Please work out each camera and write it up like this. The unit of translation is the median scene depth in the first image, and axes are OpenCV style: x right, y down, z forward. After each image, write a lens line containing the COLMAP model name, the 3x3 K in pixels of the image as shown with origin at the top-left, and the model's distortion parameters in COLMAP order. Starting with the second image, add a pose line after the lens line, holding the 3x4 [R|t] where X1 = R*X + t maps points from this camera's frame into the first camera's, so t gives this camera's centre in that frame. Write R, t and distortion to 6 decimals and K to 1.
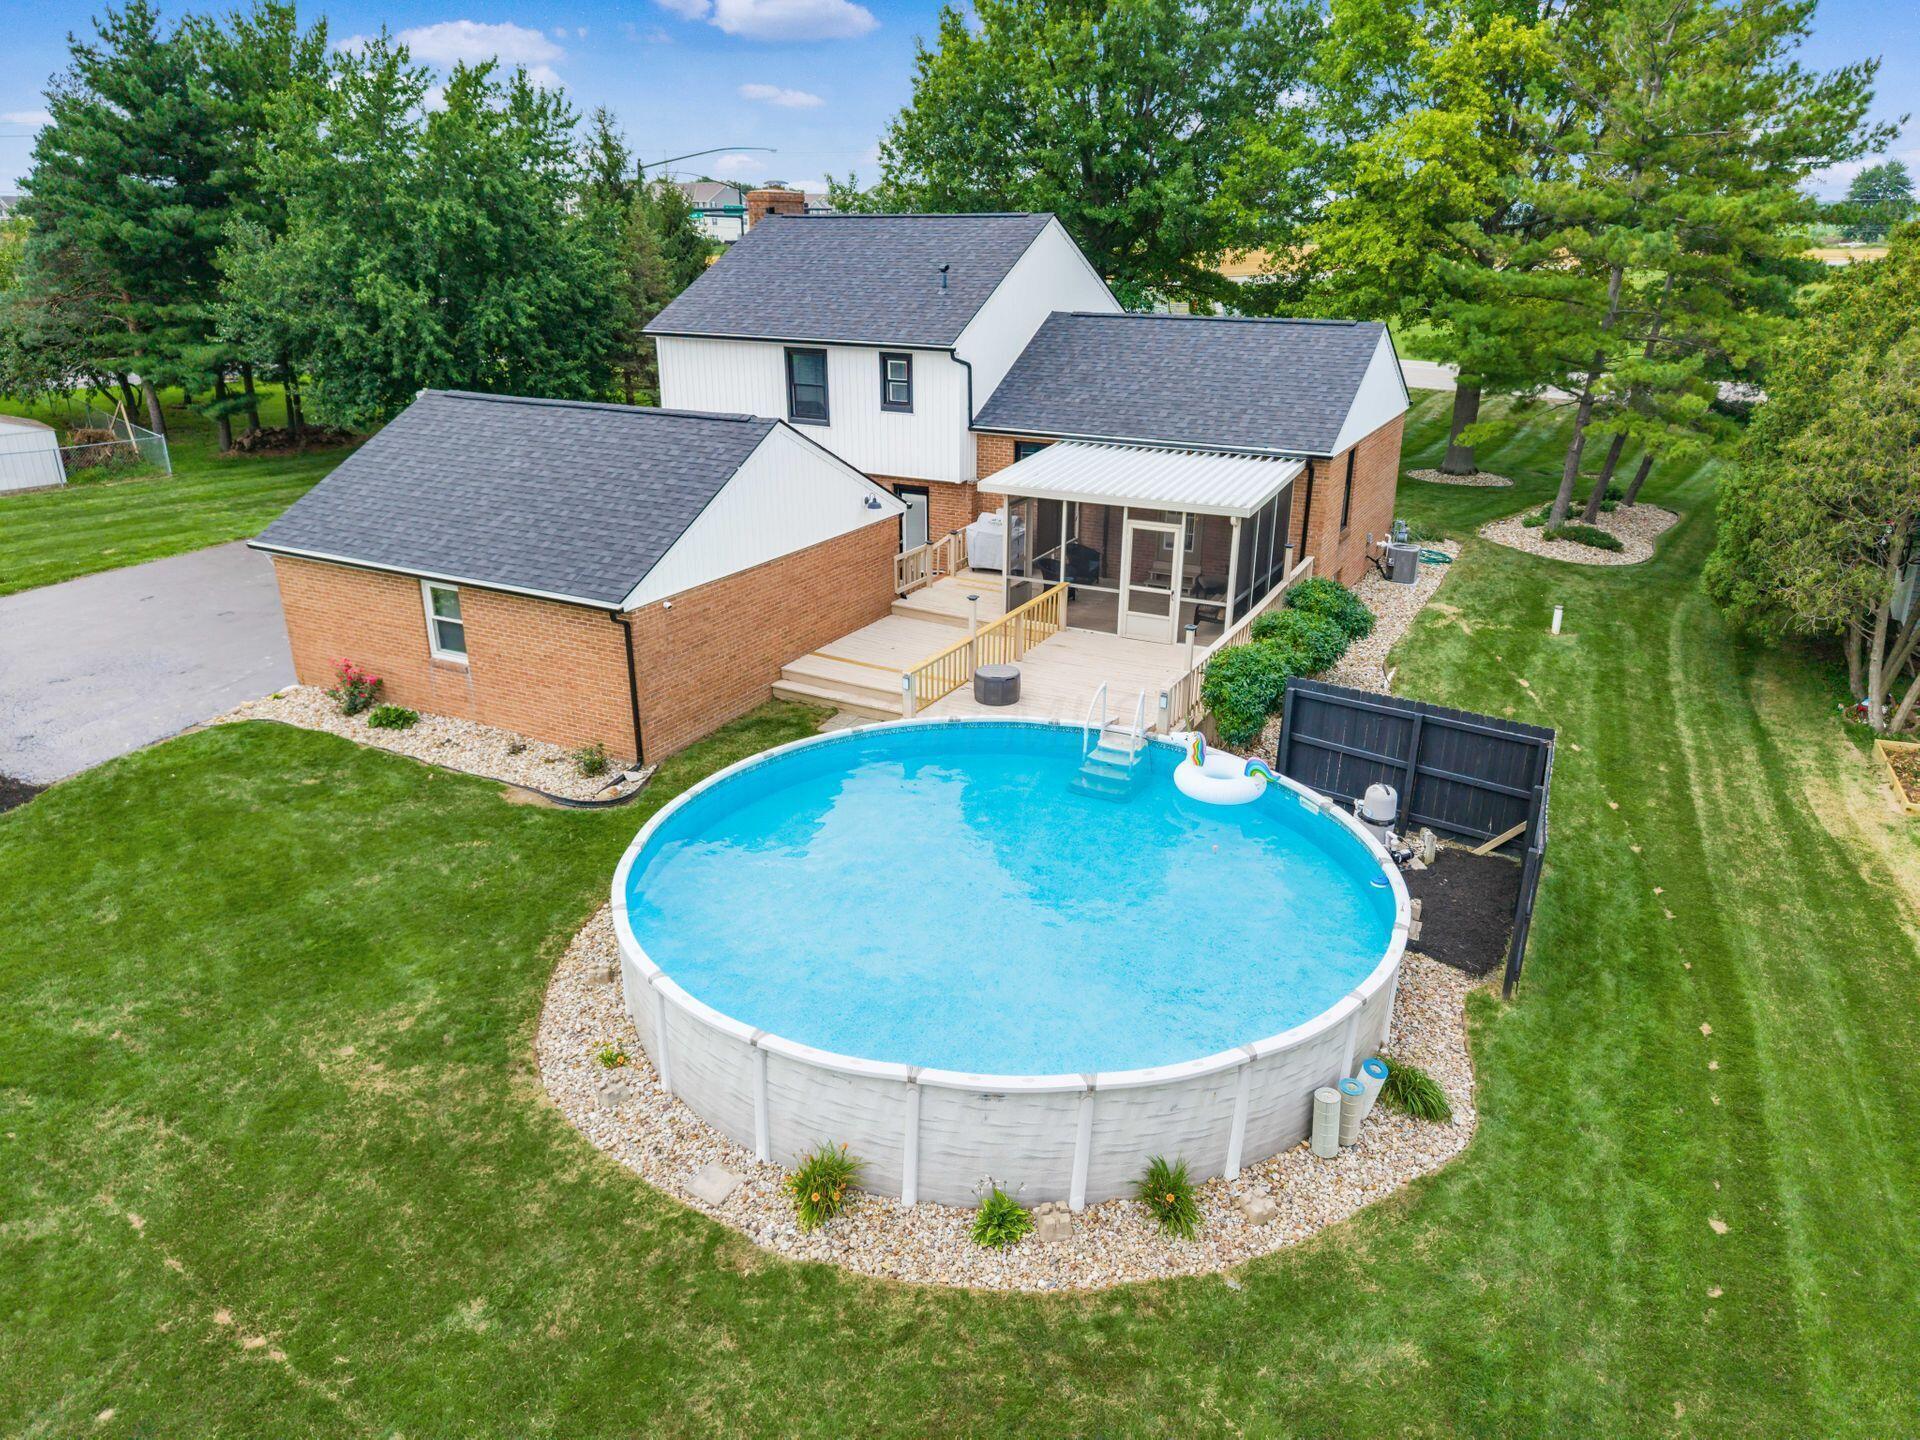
lens RADIAL K [[1204.2, 0, 917.9], [0, 1204.2, 683.7], [0, 0, 1]] dist [0.042057, -0.046312]
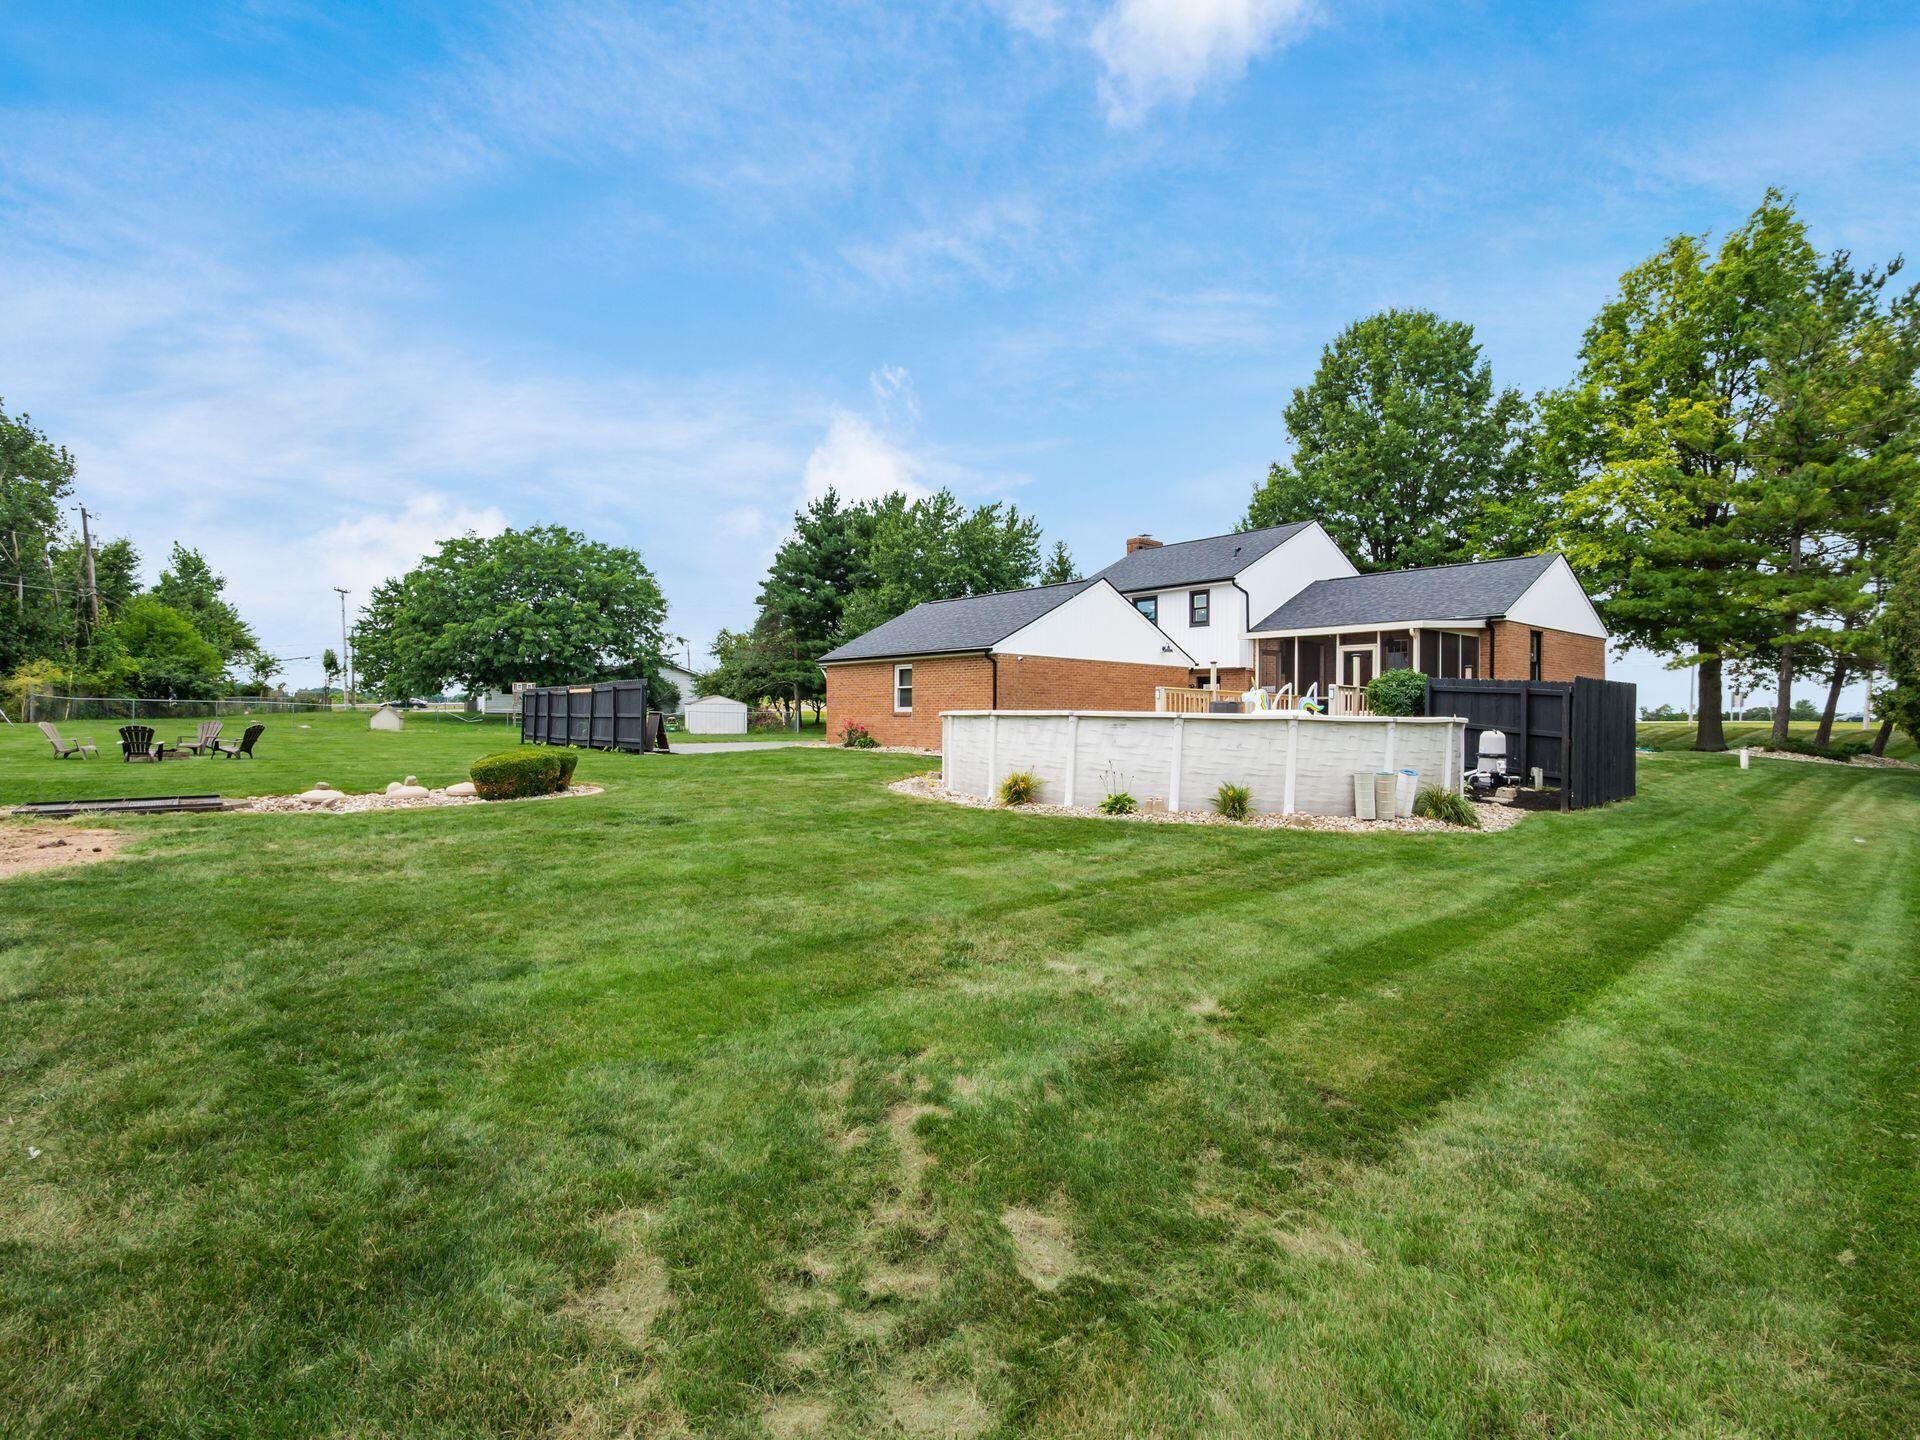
lens RADIAL K [[874.3, 0, 960.0], [0, 874.3, 720.0], [0, 0, 1]] dist [-0.000179, 0.000344]
pose [[0.928082, 0.015887, -0.372036, 0.118564], [-0.142595, 0.938098, -0.315657, 0.288799], [0.343991, 0.346006, 0.872897, -0.045610]]
